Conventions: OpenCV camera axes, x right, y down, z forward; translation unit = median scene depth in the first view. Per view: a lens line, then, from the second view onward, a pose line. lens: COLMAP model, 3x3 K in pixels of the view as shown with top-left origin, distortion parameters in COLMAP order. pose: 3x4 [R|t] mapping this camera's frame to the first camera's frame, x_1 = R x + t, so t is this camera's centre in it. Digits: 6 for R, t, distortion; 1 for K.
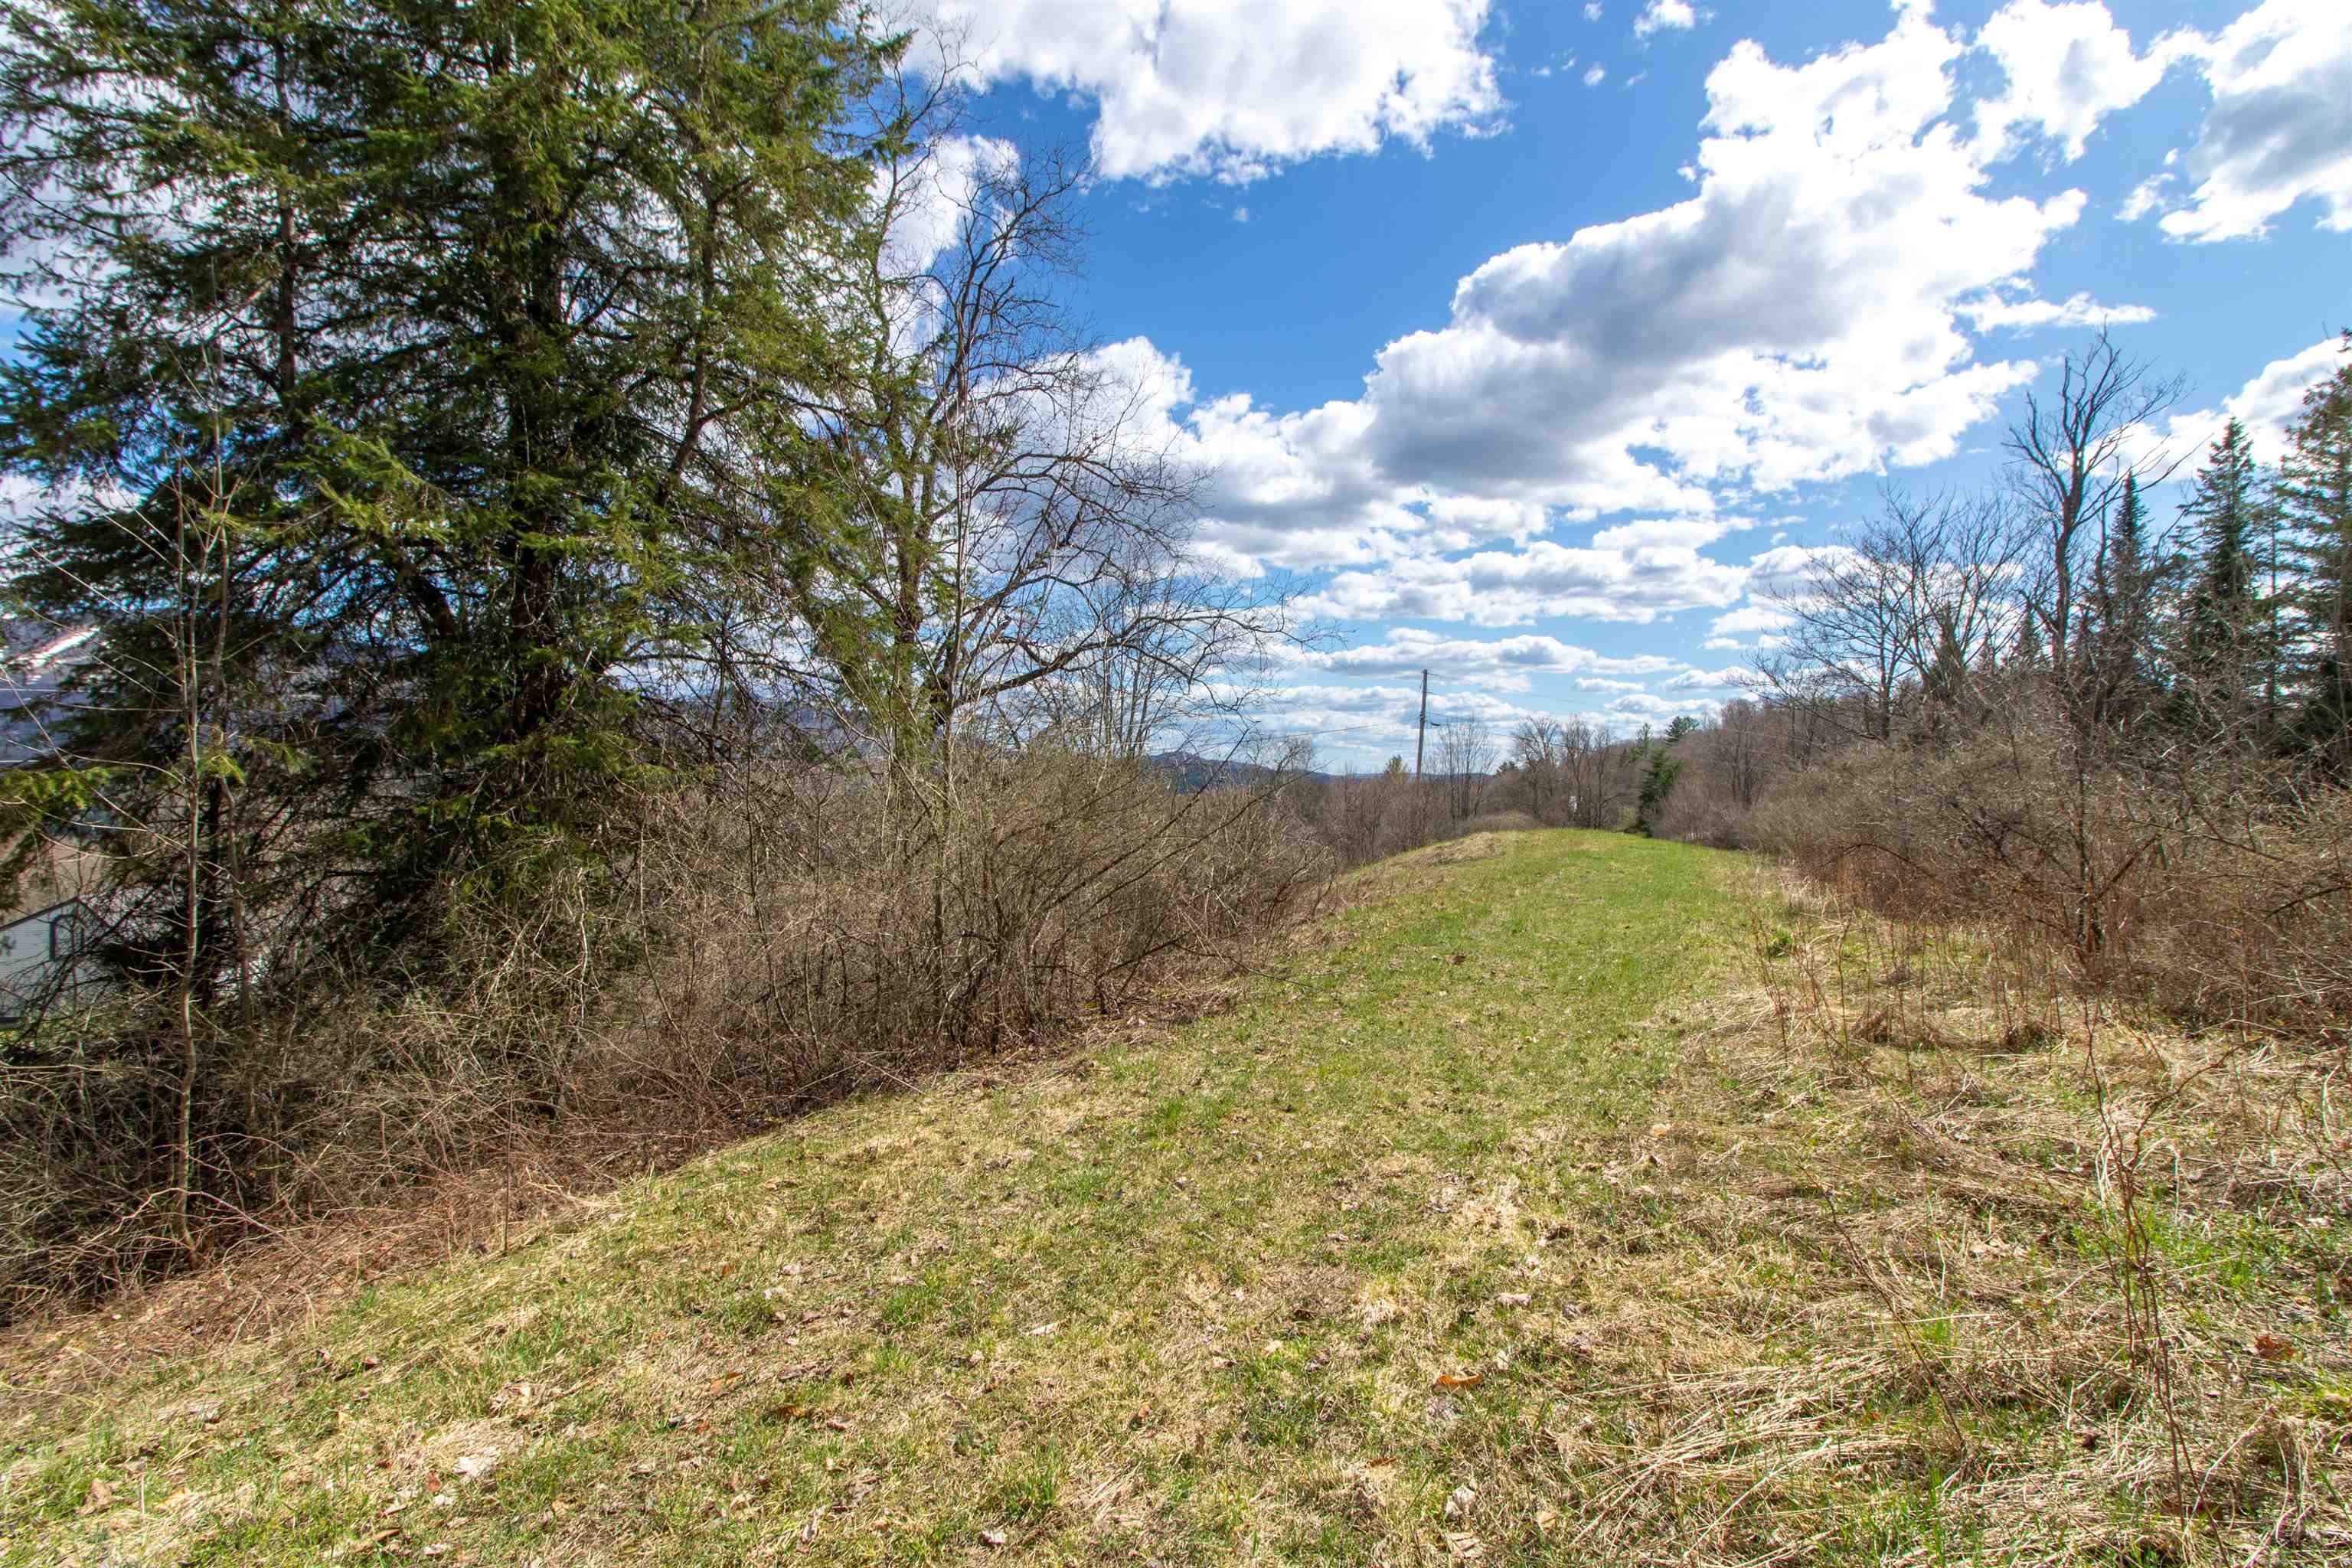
lens RADIAL K [[1040.0, 0, 1193.6], [0, 1040.0, 773.4], [0, 0, 1]] dist [-0.003288, -0.001731]
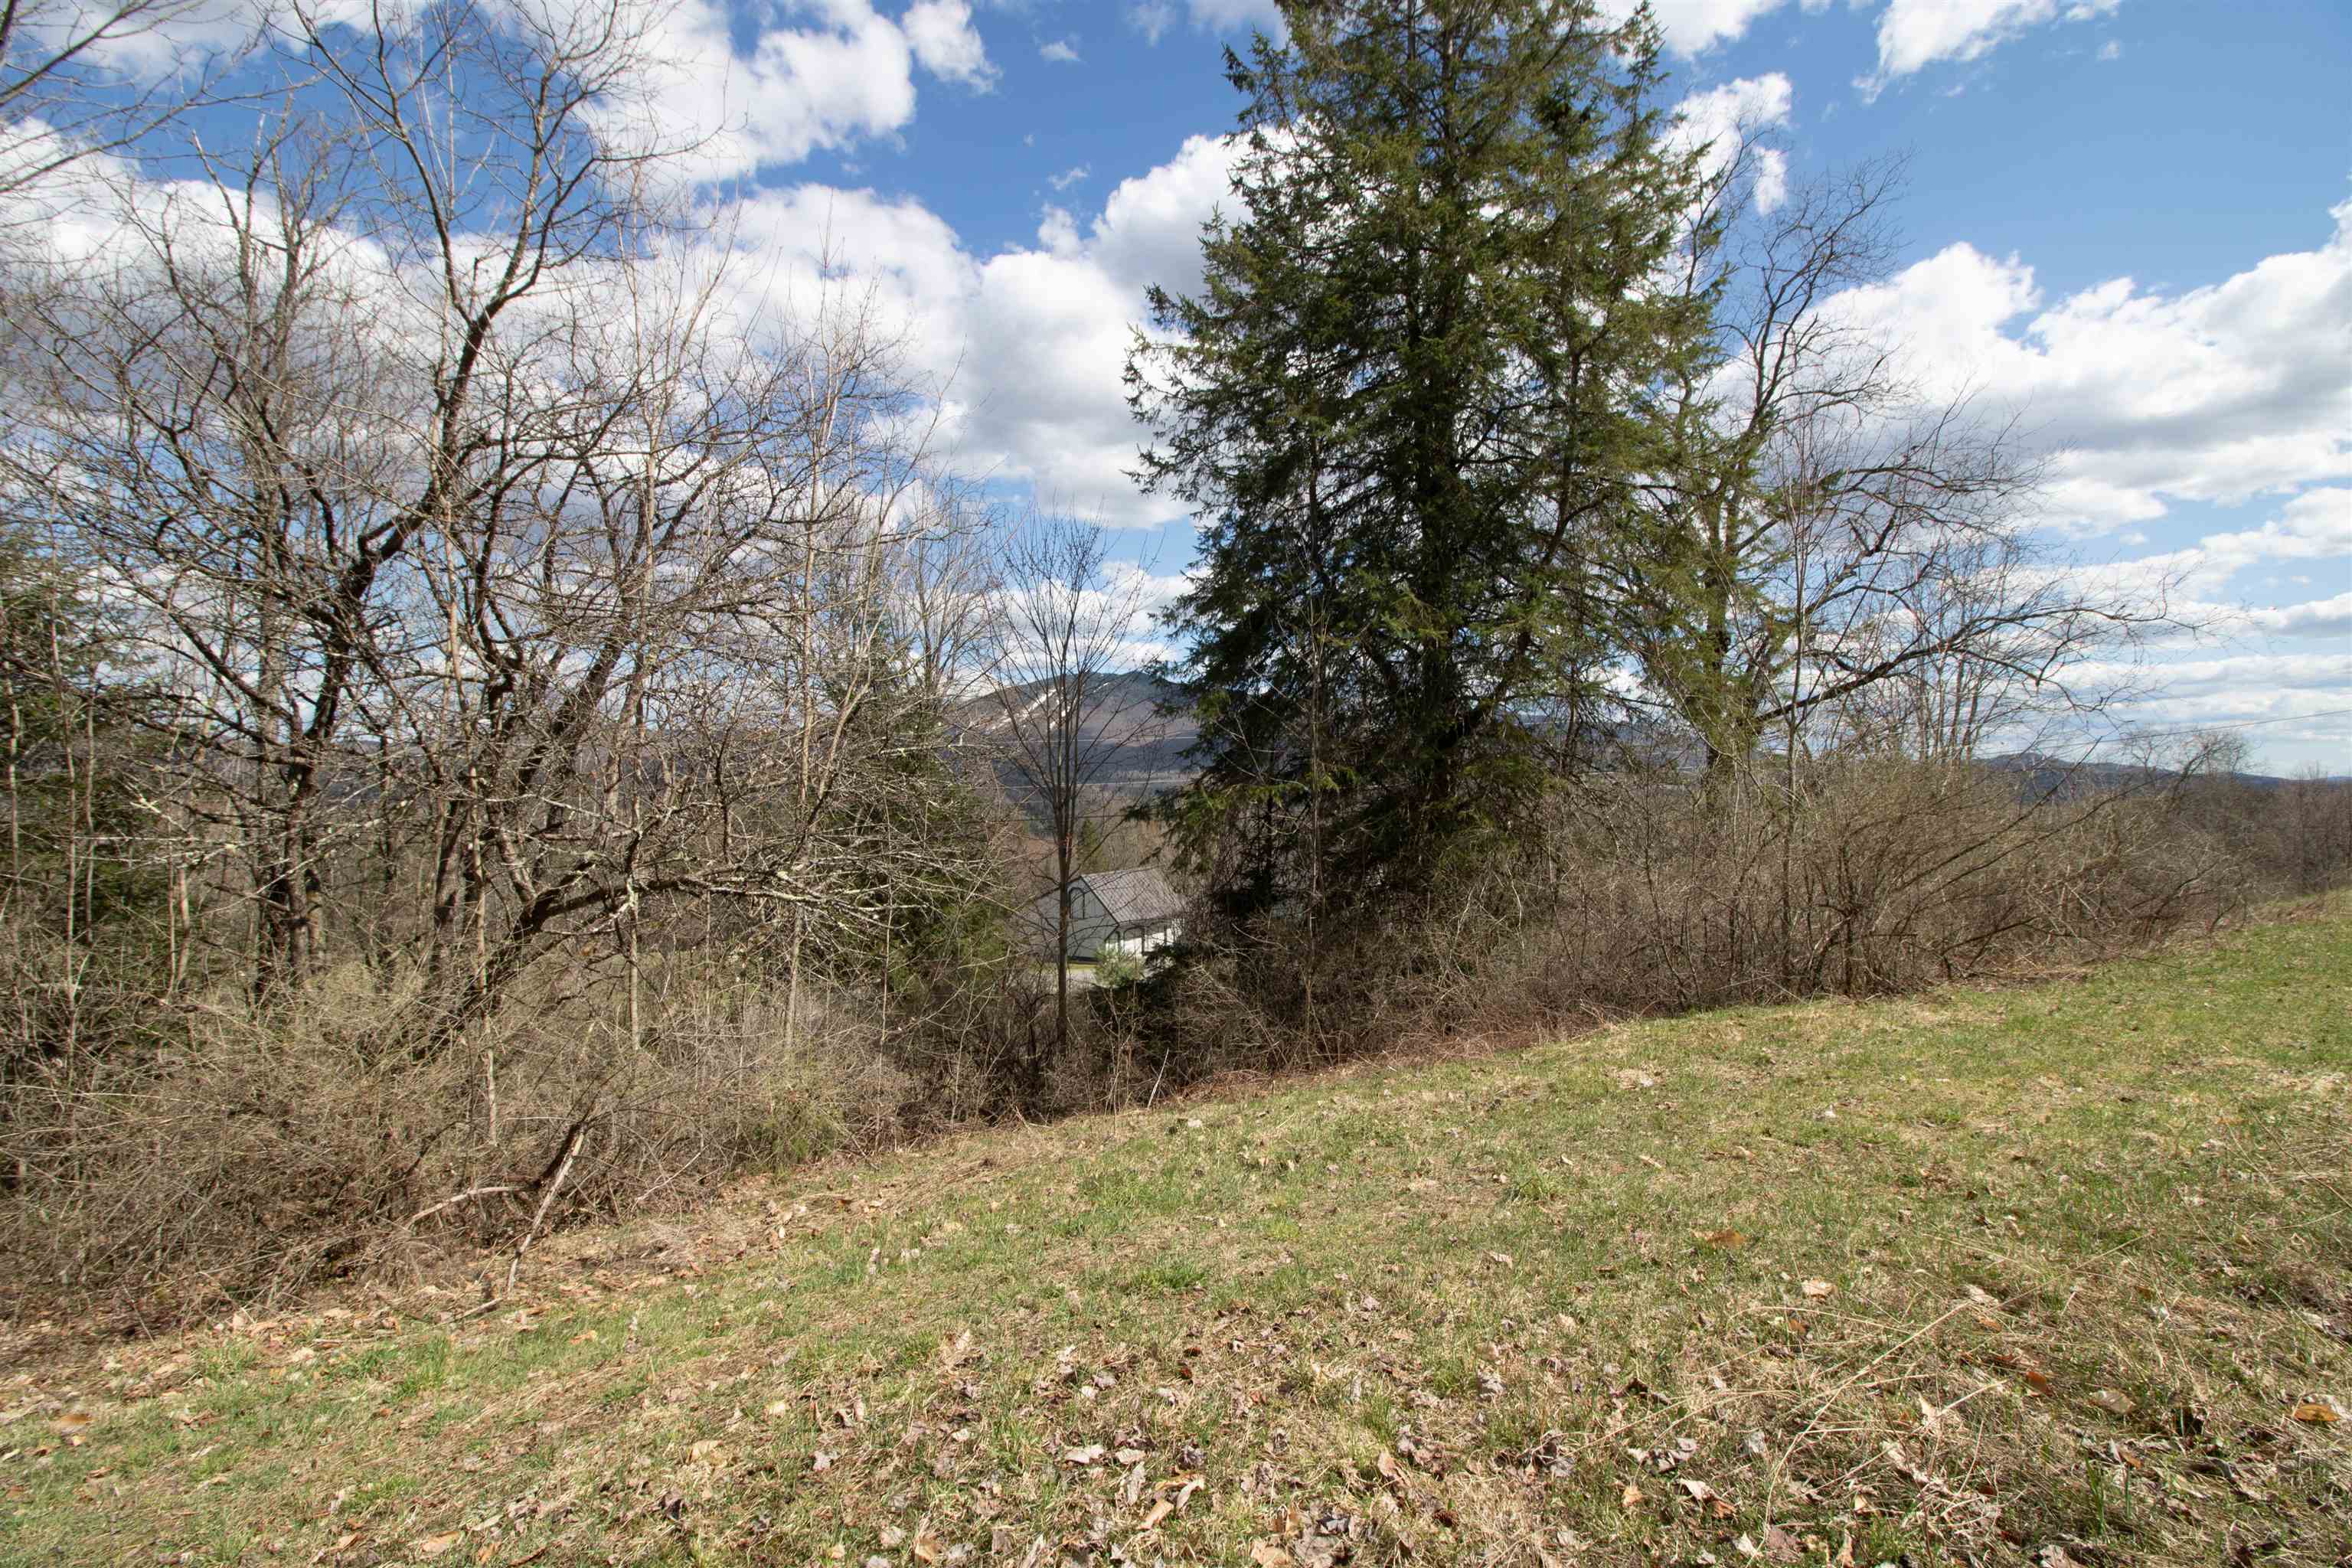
lens RADIAL K [[1058.8, 0, 1246.6], [0, 1058.8, 771.6], [0, 0, 1]] dist [0.035347, -0.027477]
pose [[0.799303, -0.021929, -0.600528, 0.003519], [0.013576, 0.999738, -0.018437, 0.001937], [0.600775, 0.006584, 0.799391, -0.177691]]
